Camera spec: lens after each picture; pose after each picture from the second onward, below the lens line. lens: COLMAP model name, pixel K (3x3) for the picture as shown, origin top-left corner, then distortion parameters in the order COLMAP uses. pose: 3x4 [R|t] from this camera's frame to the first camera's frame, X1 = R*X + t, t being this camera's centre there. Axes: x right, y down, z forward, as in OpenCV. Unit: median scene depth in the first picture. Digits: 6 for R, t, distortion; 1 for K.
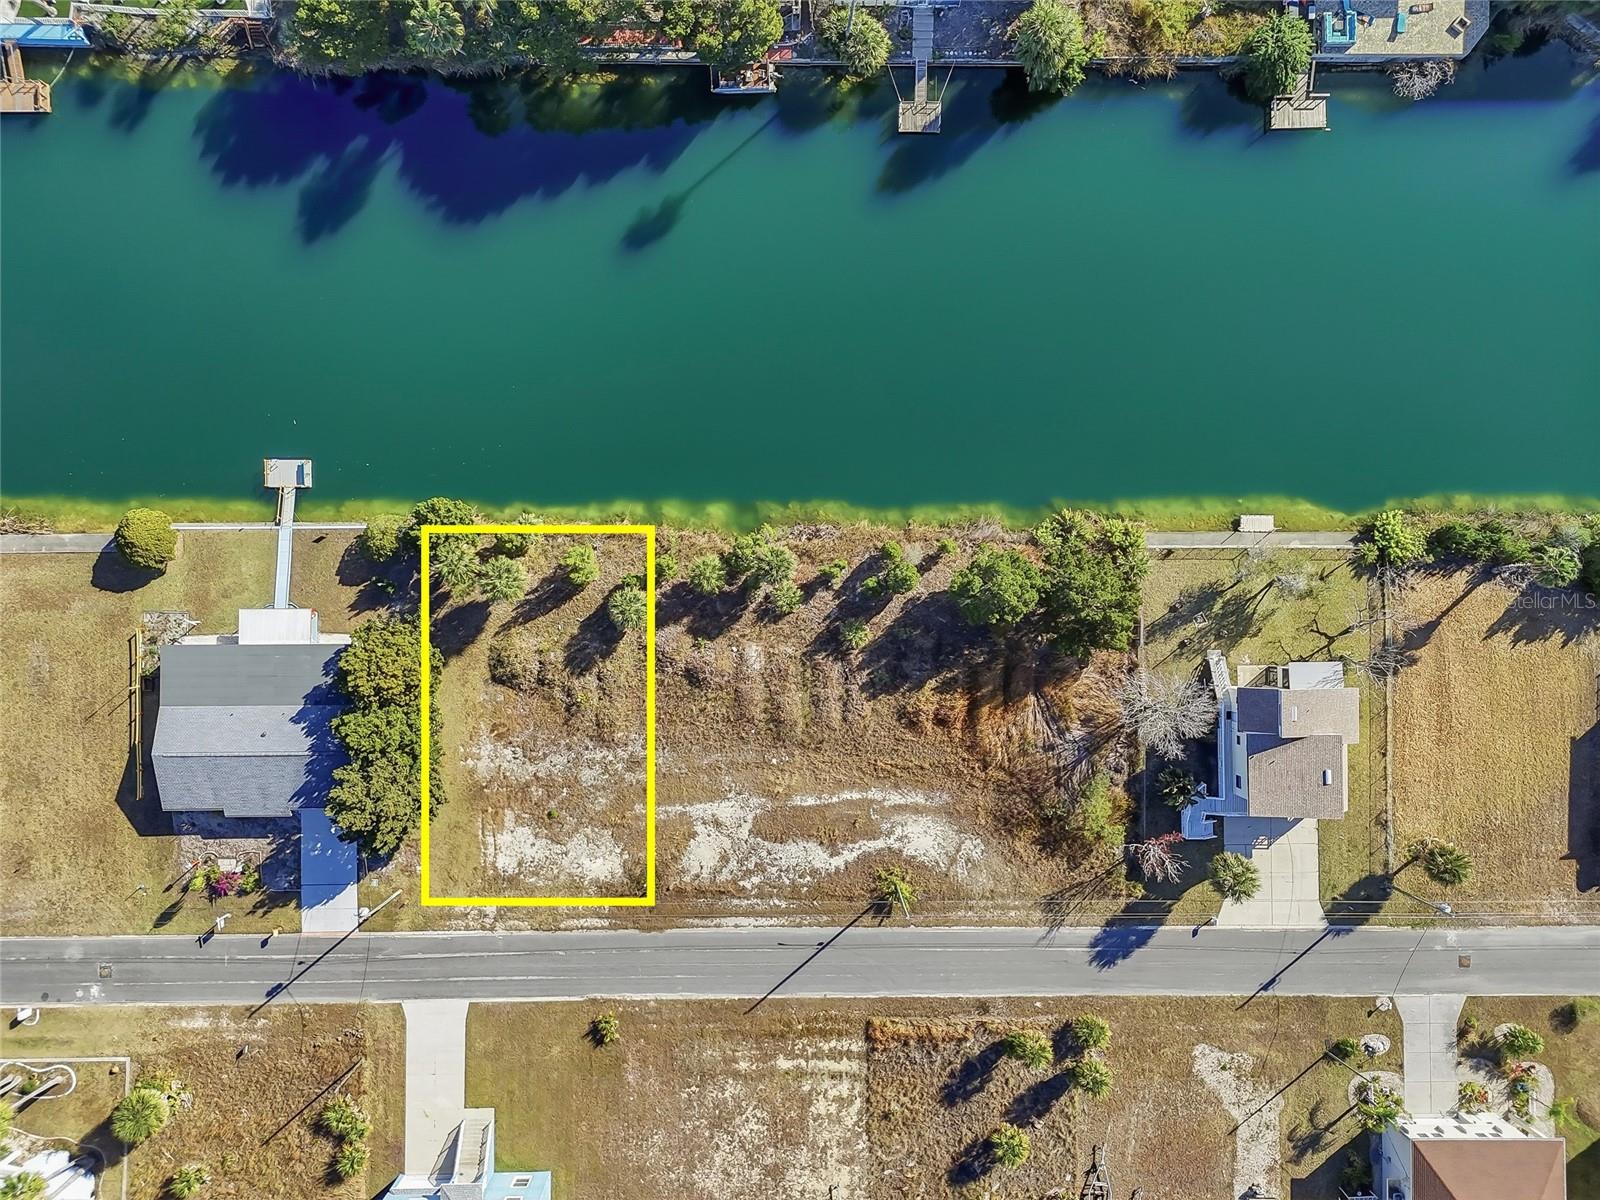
lens RADIAL K [[1158.4, 0, 800.0], [0, 1158.4, 600.0], [0, 0, 1]] dist [0.073420, -0.081885]
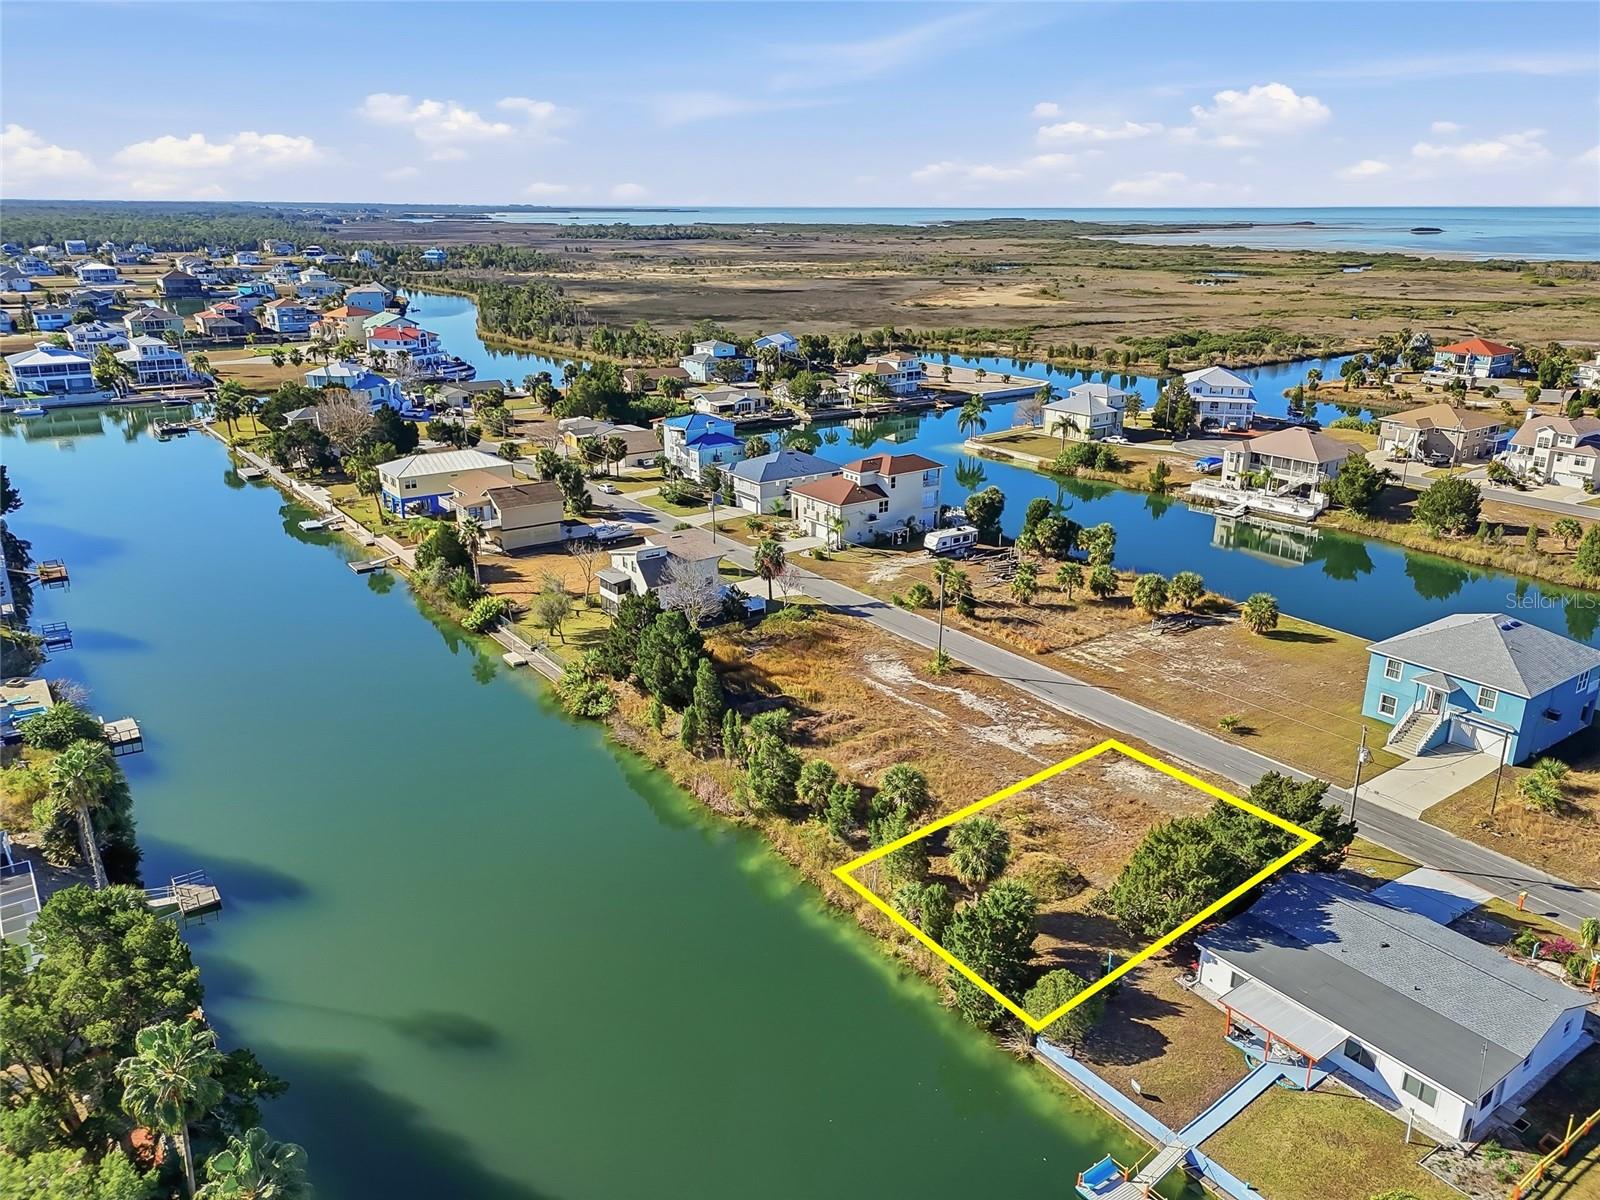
lens RADIAL K [[1158.4, 0, 800.0], [0, 1158.4, 600.0], [0, 0, 1]] dist [0.073420, -0.081885]
pose [[-0.580958, -0.277922, 0.765015, -0.695427], [0.813887, -0.188290, 0.549668, -0.483991], [-0.008720, 0.941969, 0.335586, 0.551866]]
